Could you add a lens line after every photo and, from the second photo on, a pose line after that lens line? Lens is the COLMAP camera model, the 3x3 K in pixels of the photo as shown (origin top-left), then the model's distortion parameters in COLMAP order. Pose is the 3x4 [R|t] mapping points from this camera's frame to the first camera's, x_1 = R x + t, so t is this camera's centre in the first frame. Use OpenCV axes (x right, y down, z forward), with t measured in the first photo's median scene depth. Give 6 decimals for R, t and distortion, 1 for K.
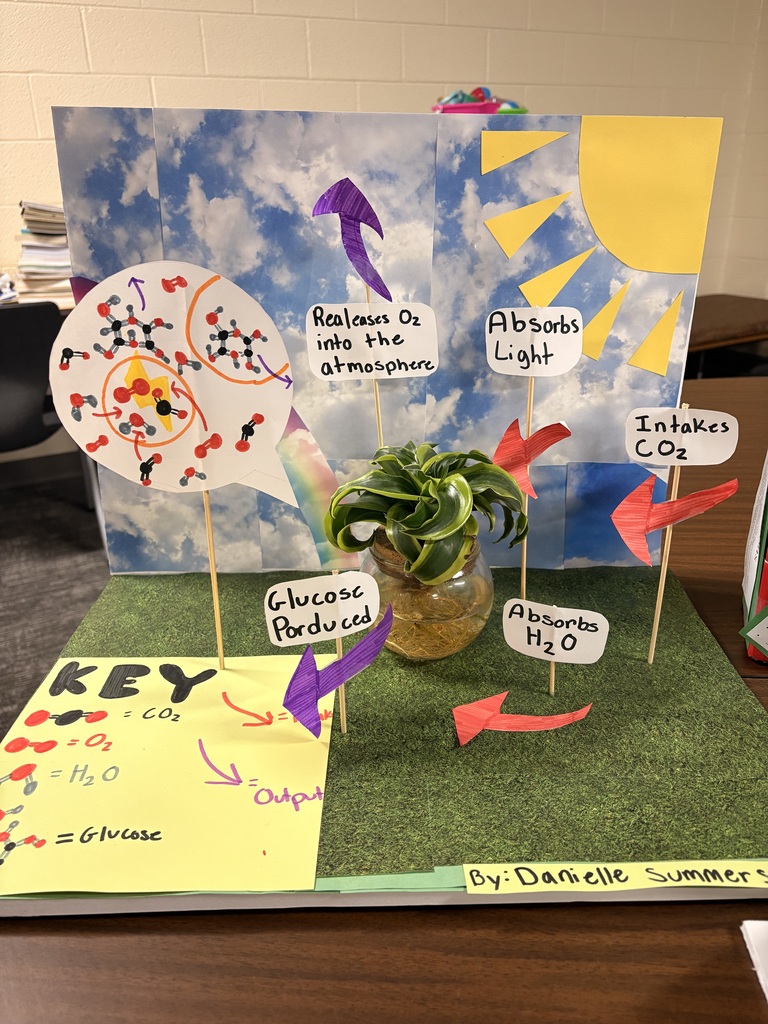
lens RADIAL K [[756.2, 0, 384.0], [0, 756.2, 512.0], [0, 0, 1]] dist [0.033821, -0.001711]
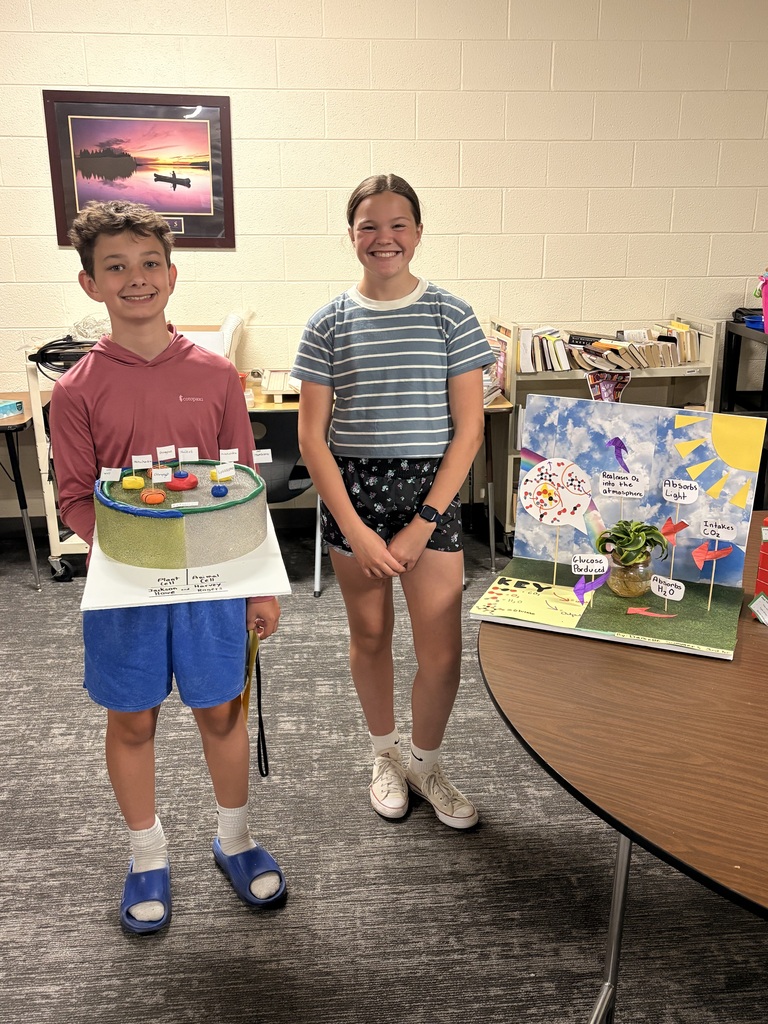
lens RADIAL K [[772.2, 0, 384.0], [0, 772.2, 512.0], [0, 0, 1]] dist [-0.001196, -0.002863]
pose [[0.905166, 0.133120, -0.403674, 0.375425], [-0.170151, 0.983761, -0.057118, 0.211739], [0.389516, 0.120387, 0.913118, -2.108216]]
